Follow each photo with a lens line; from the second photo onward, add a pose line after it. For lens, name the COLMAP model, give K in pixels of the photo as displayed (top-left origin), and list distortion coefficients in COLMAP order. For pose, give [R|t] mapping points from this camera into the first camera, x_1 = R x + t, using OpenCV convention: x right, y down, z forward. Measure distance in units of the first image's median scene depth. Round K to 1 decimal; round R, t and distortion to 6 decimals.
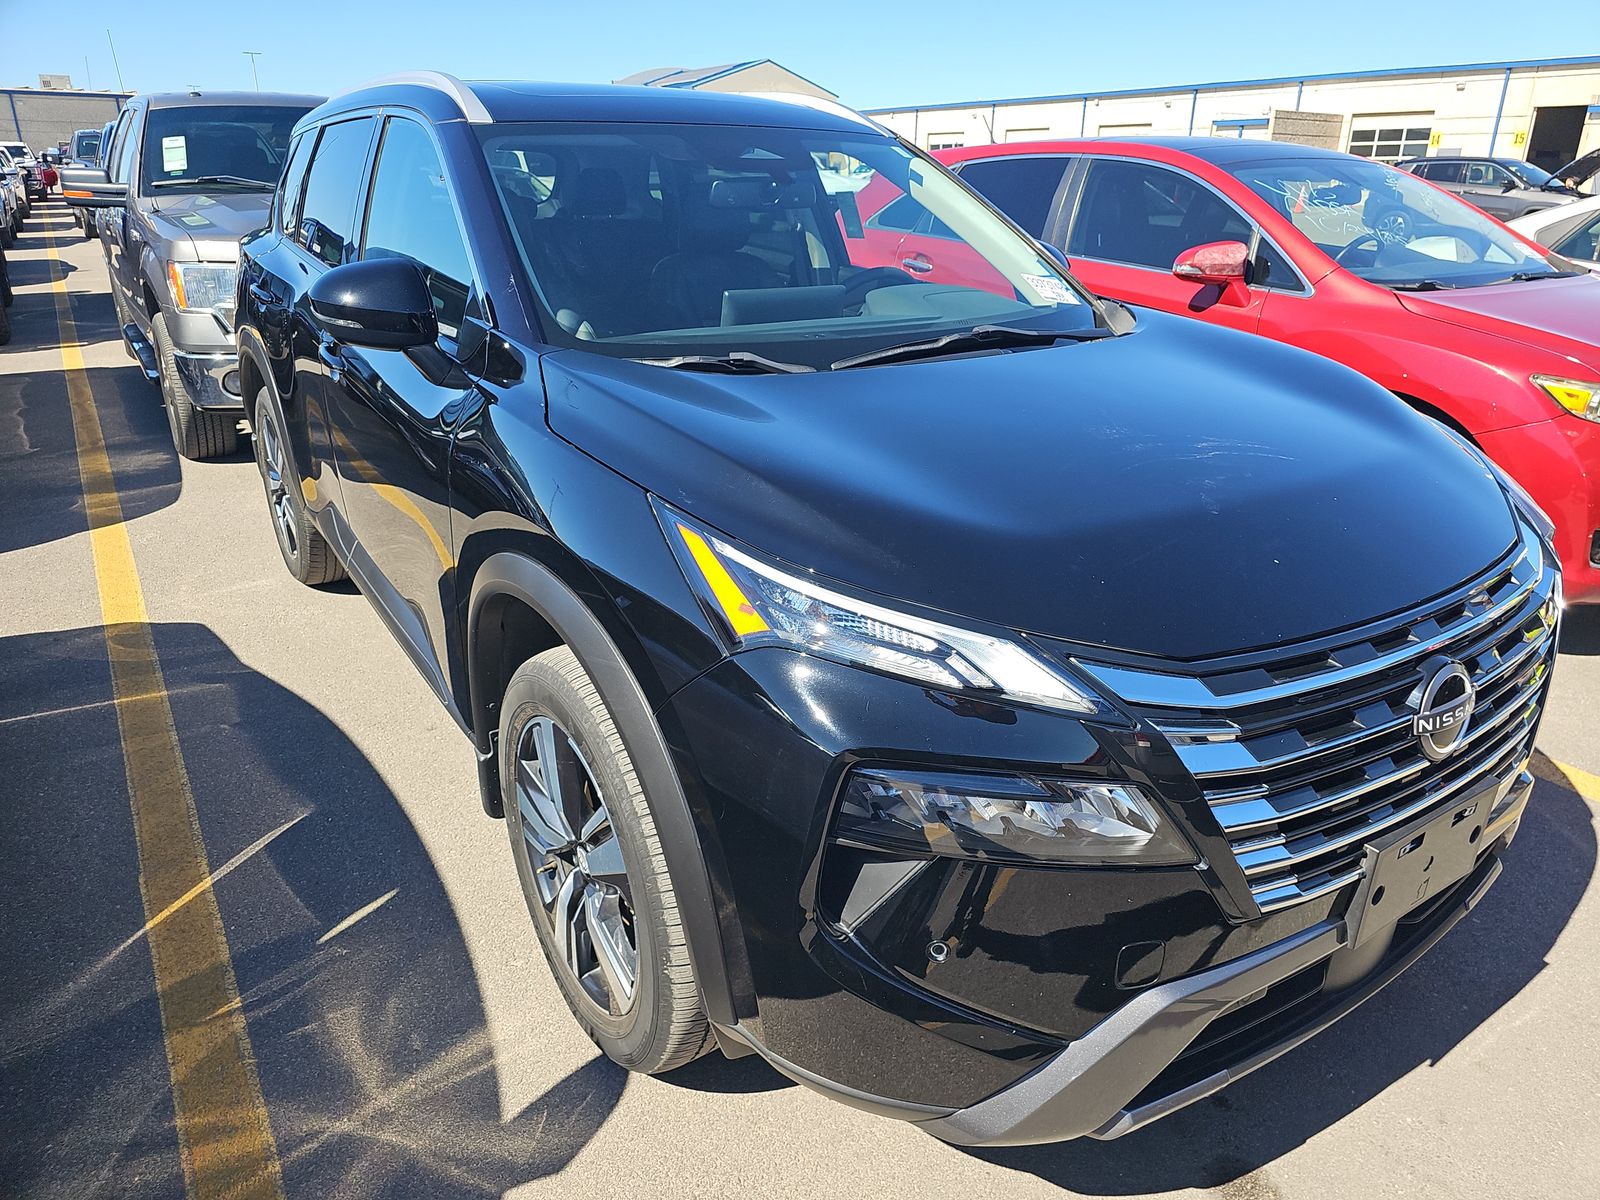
lens RADIAL K [[1058.4, 0, 801.6], [0, 1058.4, 603.1], [0, 0, 1]] dist [0.027490, -0.030057]
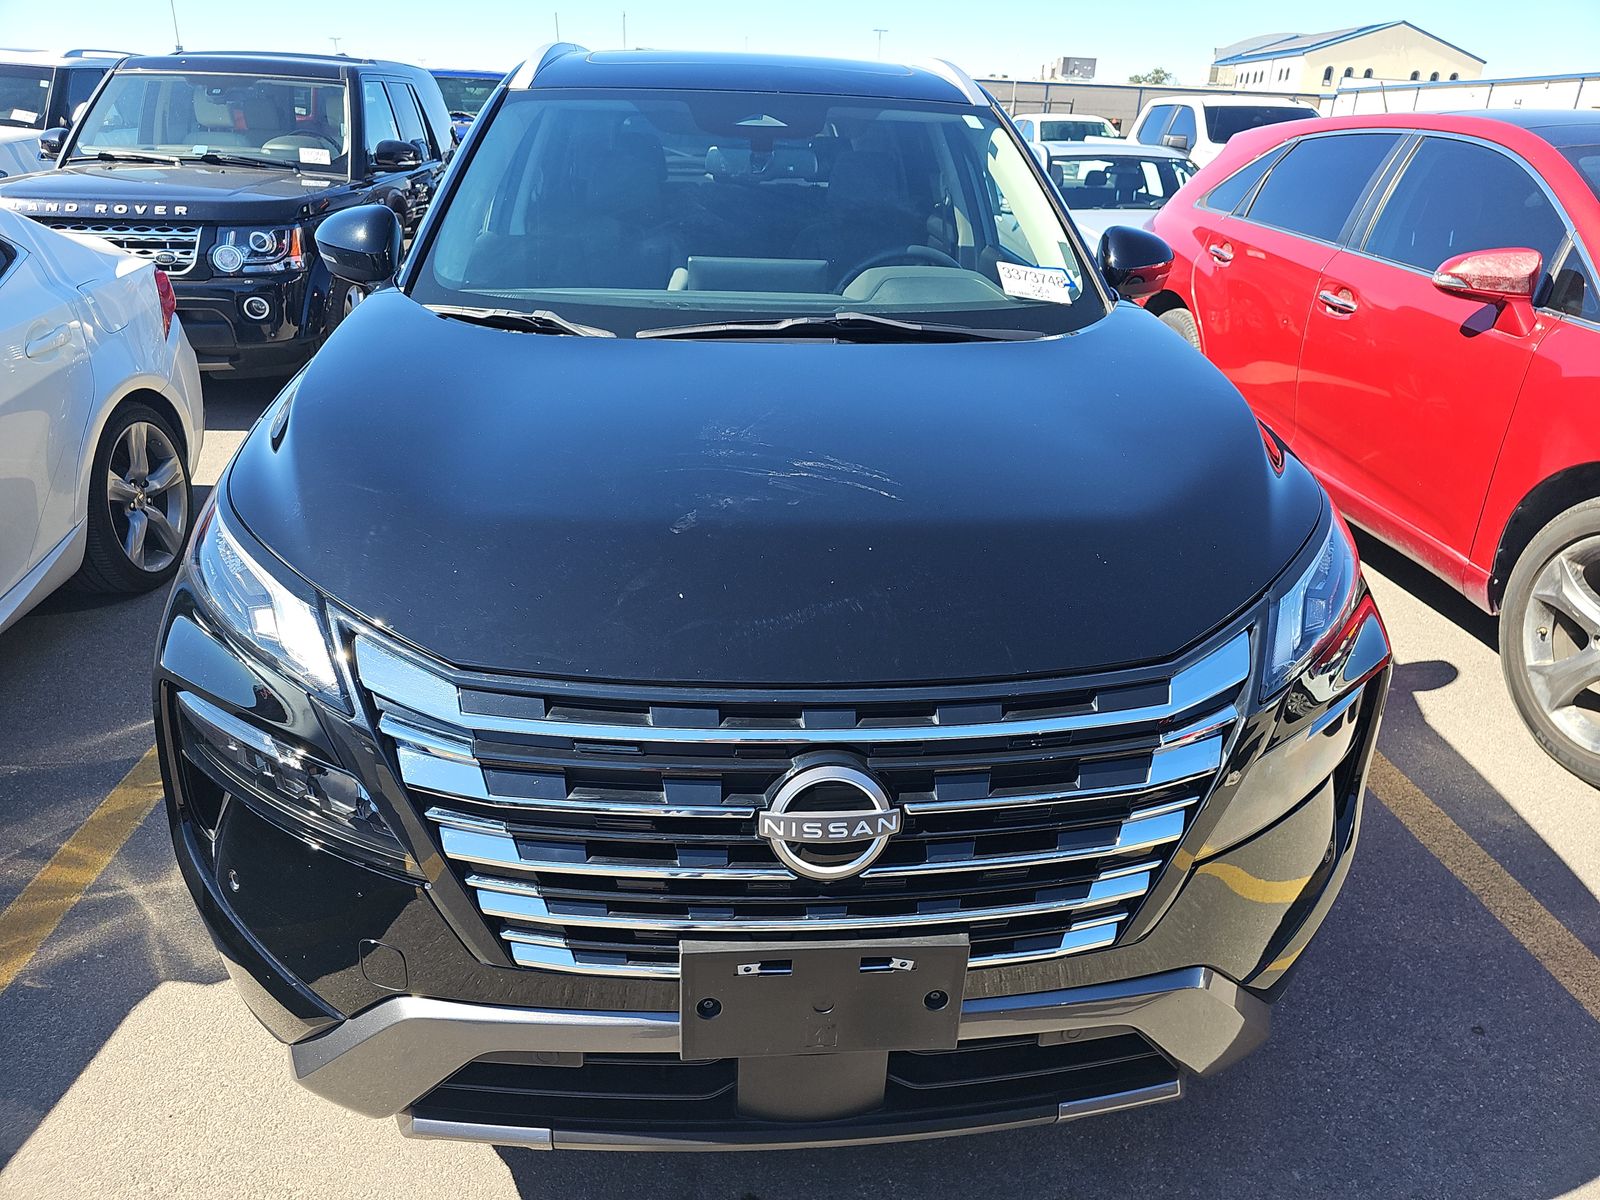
lens RADIAL K [[1058.4, 0, 804.4], [0, 1058.4, 594.8], [0, 0, 1]] dist [0.027490, -0.030057]
pose [[0.867993, 0.212722, -0.448706, 0.617259], [-0.205516, 0.976468, 0.065366, -0.078164], [0.452052, 0.035479, 0.891286, 0.184045]]
